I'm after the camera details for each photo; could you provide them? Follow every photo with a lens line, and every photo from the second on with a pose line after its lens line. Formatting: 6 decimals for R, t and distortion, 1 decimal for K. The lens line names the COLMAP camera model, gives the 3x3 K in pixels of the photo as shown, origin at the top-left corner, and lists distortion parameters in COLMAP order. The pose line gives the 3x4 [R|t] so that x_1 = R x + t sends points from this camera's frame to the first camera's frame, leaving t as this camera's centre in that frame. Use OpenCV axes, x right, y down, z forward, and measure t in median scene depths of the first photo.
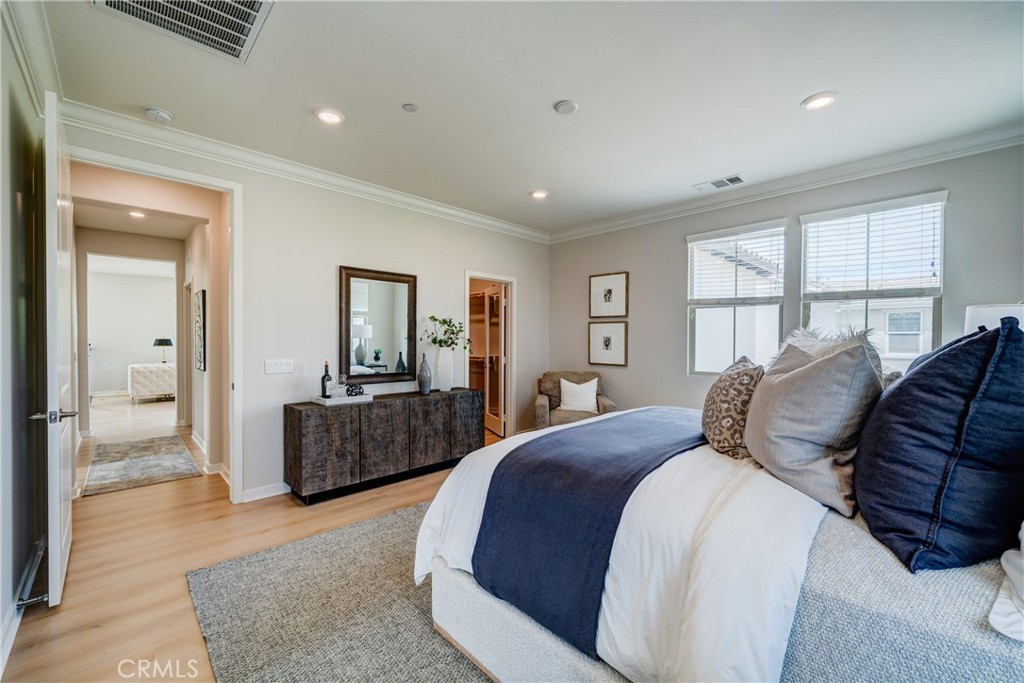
lens RADIAL K [[398.5, 0, 513.2], [0, 398.5, 342.5], [0, 0, 1]] dist [-0.001244, 0.000195]
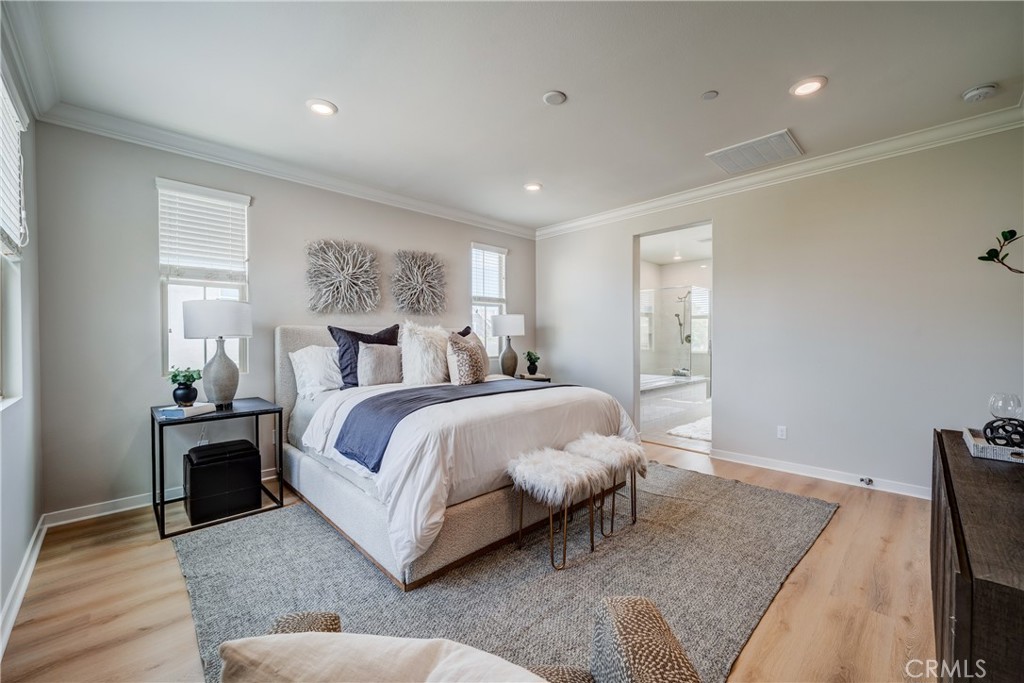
lens RADIAL K [[398.5, 0, 509.4], [0, 398.5, 343.1], [0, 0, 1]] dist [-0.001244, 0.000195]
pose [[-0.999918, -0.006057, 0.011313, 0.184027], [-0.005811, 0.999749, 0.021634, 0.010983], [-0.011442, 0.021567, -0.999702, 1.576493]]
